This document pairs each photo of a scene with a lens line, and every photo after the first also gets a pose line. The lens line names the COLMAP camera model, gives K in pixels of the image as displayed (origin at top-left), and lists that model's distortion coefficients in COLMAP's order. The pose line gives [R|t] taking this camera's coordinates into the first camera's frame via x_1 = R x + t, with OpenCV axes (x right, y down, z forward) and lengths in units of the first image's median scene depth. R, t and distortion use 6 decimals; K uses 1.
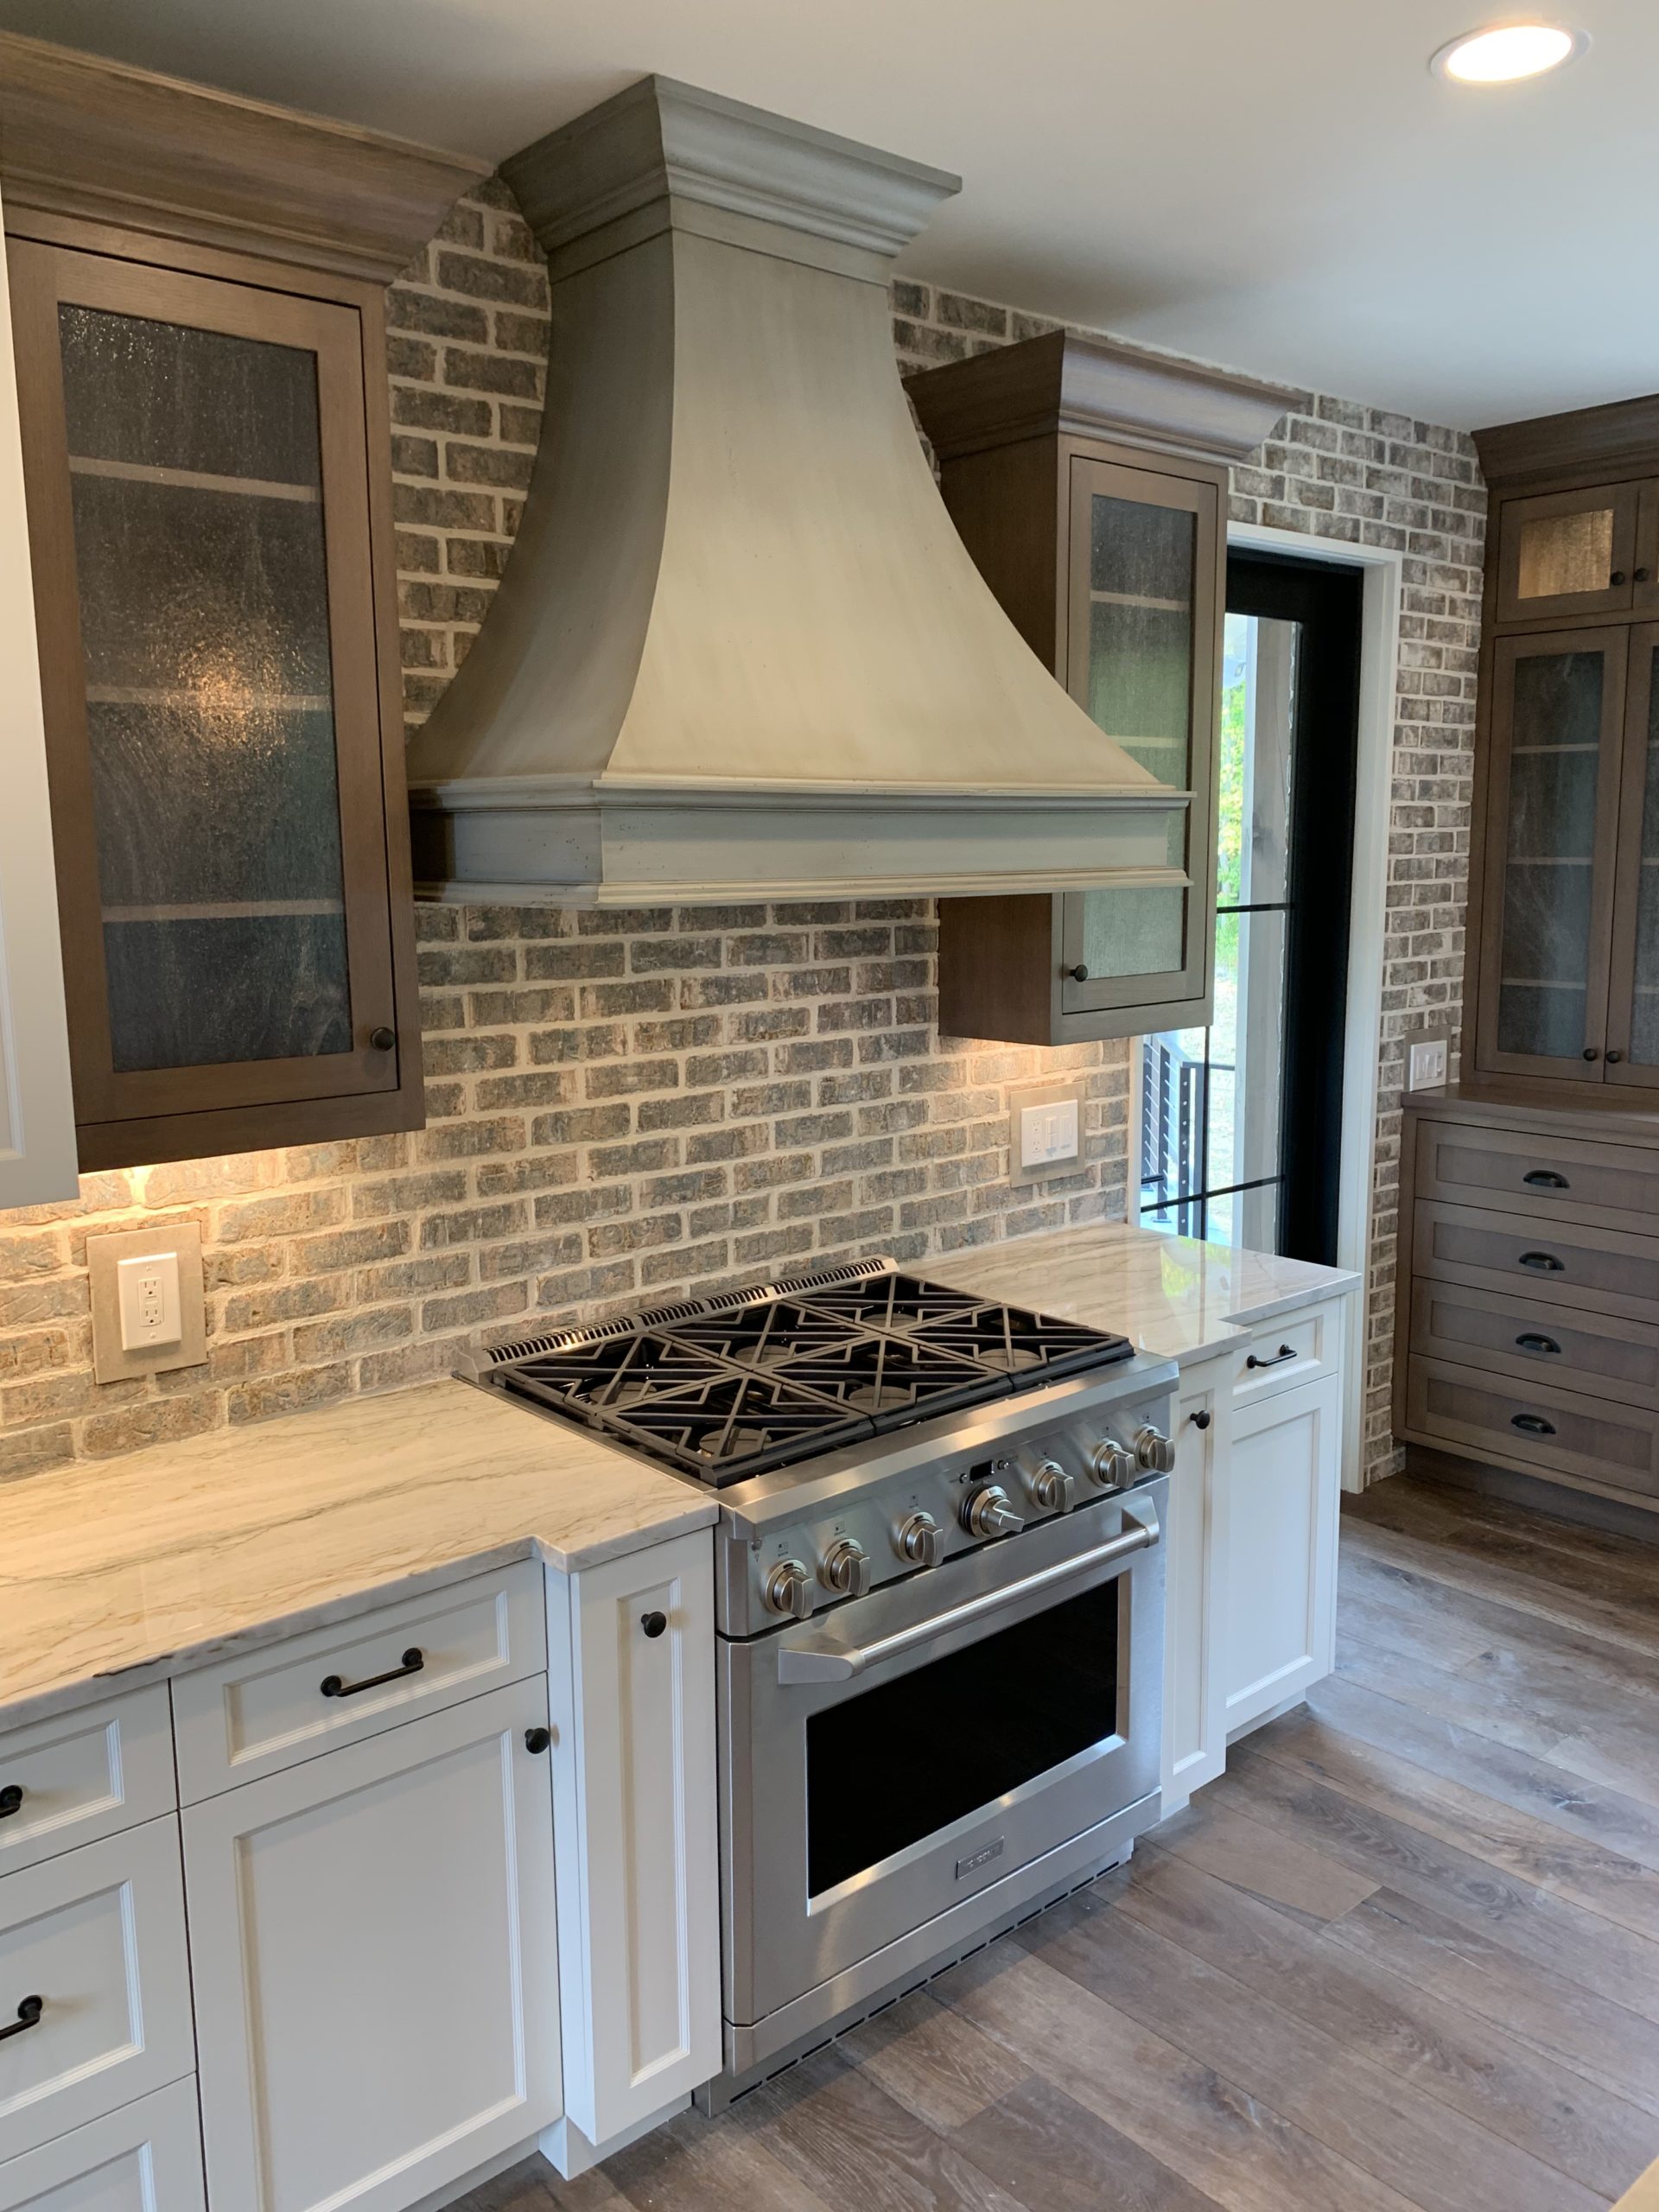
lens RADIAL K [[1688.9, 0, 835.5], [0, 1688.9, 1103.9], [0, 0, 1]] dist [0.000942, -0.025260]
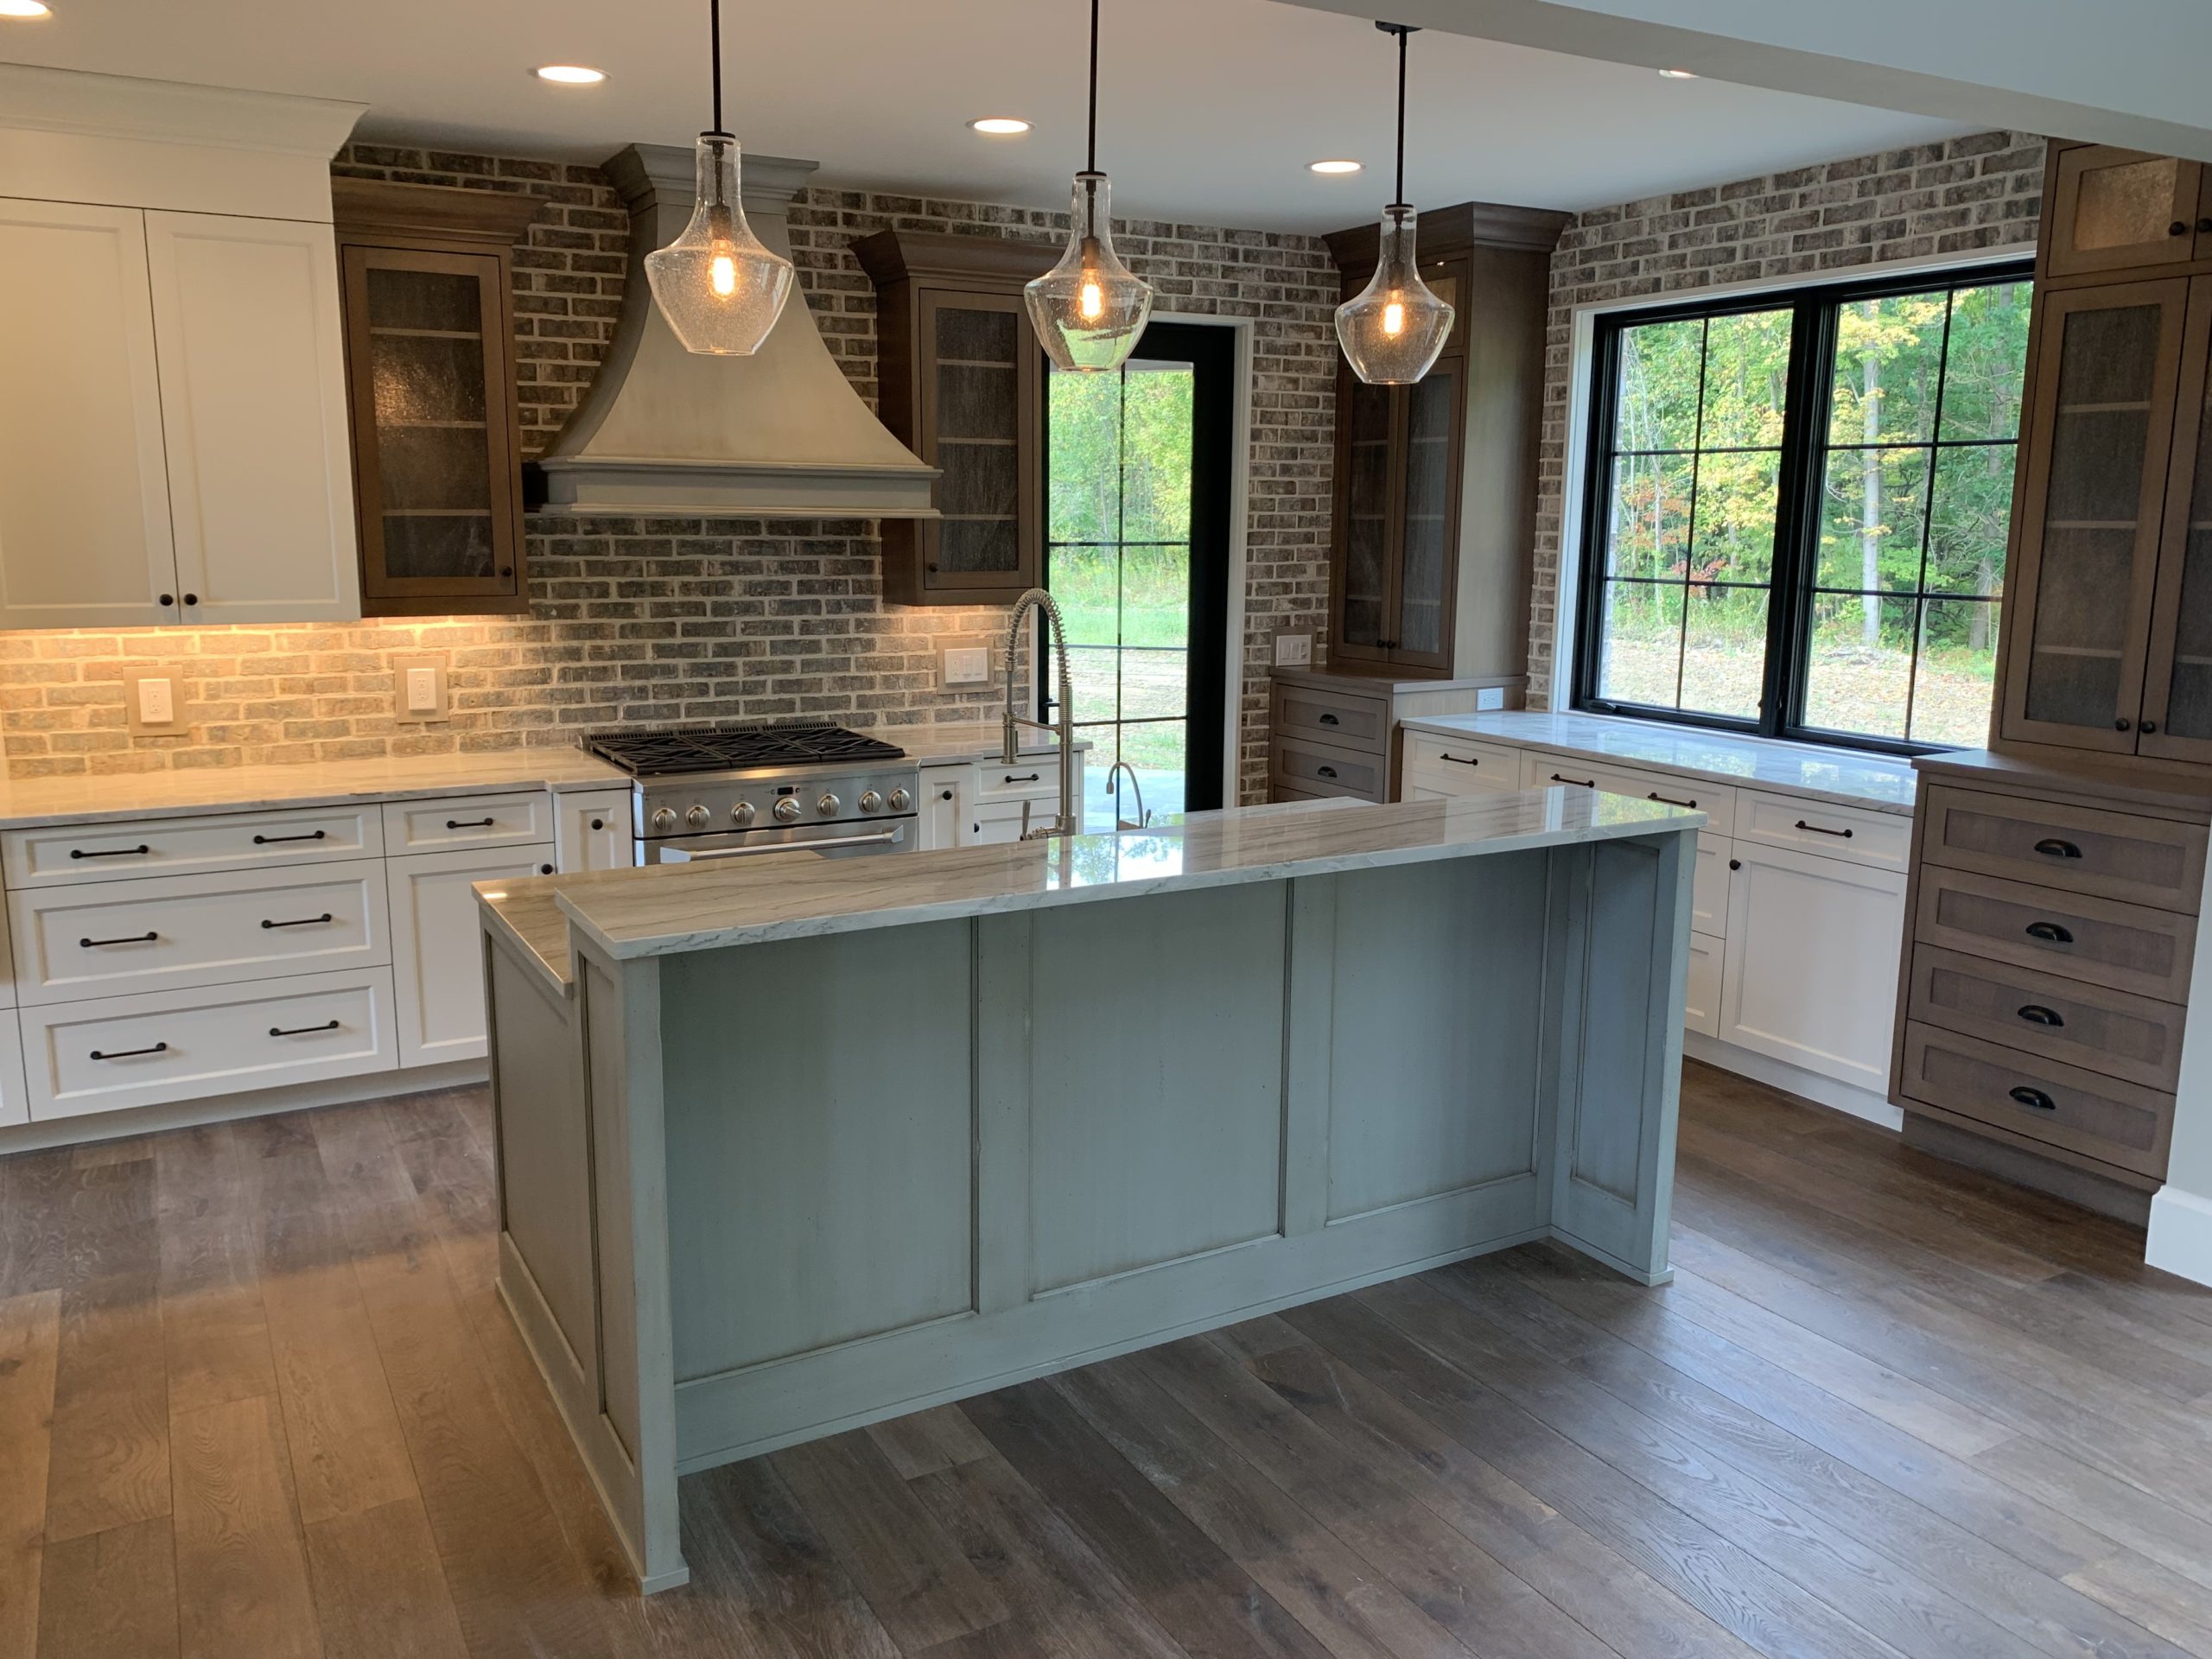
lens RADIAL K [[1688.9, 0, 1097.1], [0, 1688.9, 829.8], [0, 0, 1]] dist [0.000942, -0.025260]
pose [[0.980139, 0.055795, -0.190300, 0.714523], [-0.049609, 0.998079, 0.037120, 0.137417], [0.192006, -0.026942, 0.981024, -0.813046]]
